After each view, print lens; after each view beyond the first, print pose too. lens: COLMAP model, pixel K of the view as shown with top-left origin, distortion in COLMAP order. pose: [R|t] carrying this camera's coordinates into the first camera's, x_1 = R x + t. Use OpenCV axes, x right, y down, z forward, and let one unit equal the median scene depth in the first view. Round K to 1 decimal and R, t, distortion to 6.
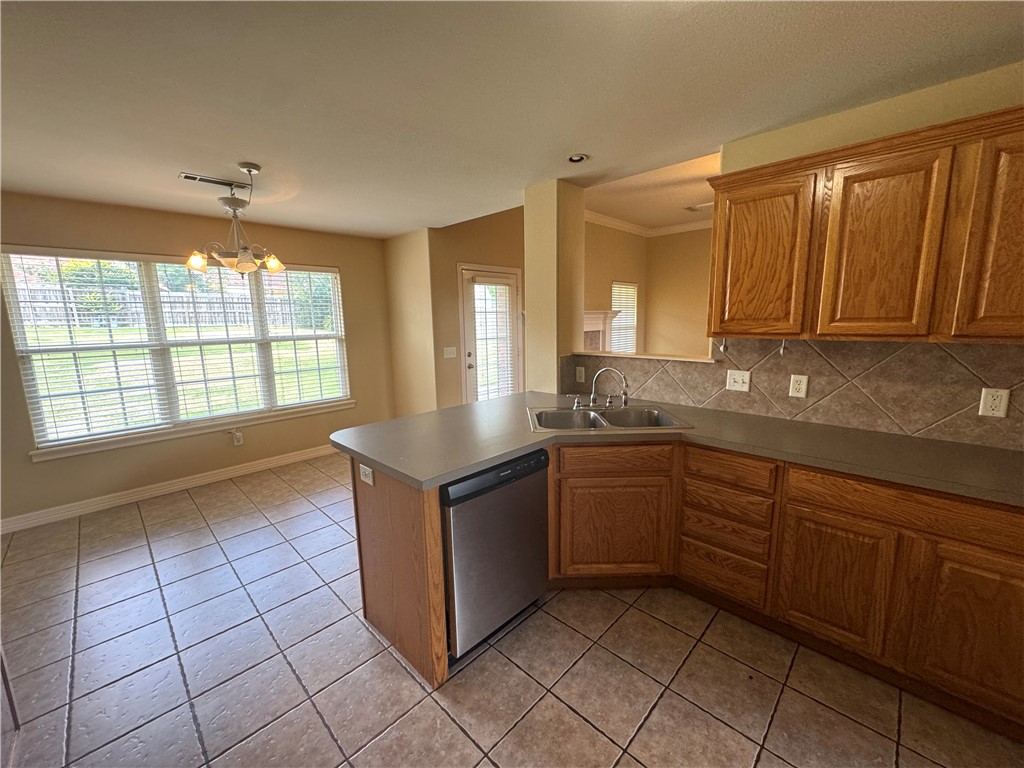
lens RADIAL K [[411.4, 0, 517.9], [0, 411.4, 380.9], [0, 0, 1]] dist [-0.004809, 0.000478]
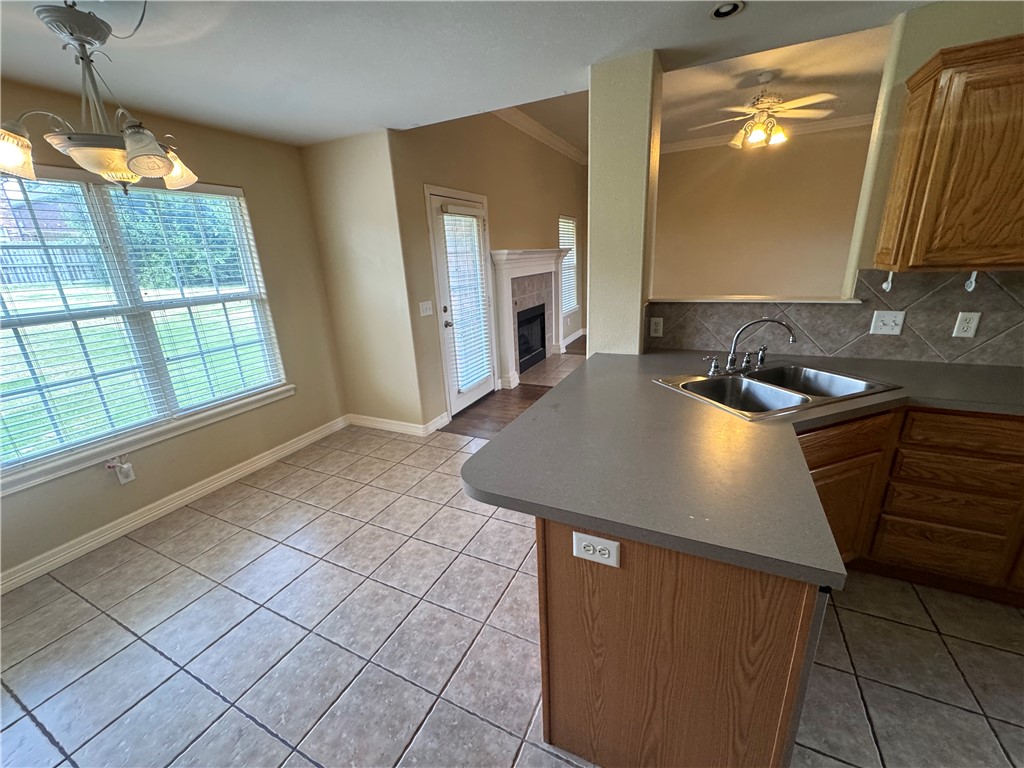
lens RADIAL K [[411.4, 0, 513.2], [0, 411.4, 380.3], [0, 0, 1]] dist [-0.004809, 0.000478]
pose [[0.949804, -0.116091, 0.290509, -0.366475], [0.077126, 0.986830, 0.142190, -0.050114], [-0.303190, -0.112647, 0.946249, 0.320908]]
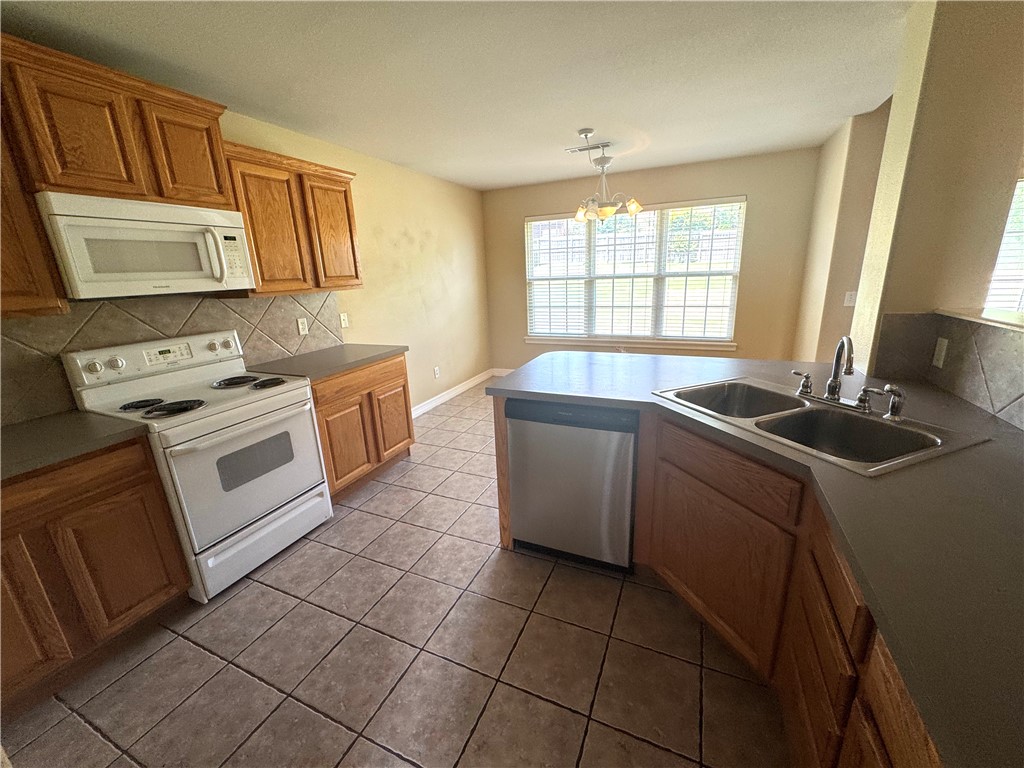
lens RADIAL K [[411.4, 0, 513.3], [0, 411.4, 381.5], [0, 0, 1]] dist [-0.004809, 0.000478]
pose [[0.339345, 0.260544, -0.903859, 0.450822], [-0.105337, 0.965358, 0.238723, -0.059639], [0.934745, 0.014201, 0.355035, 0.299225]]
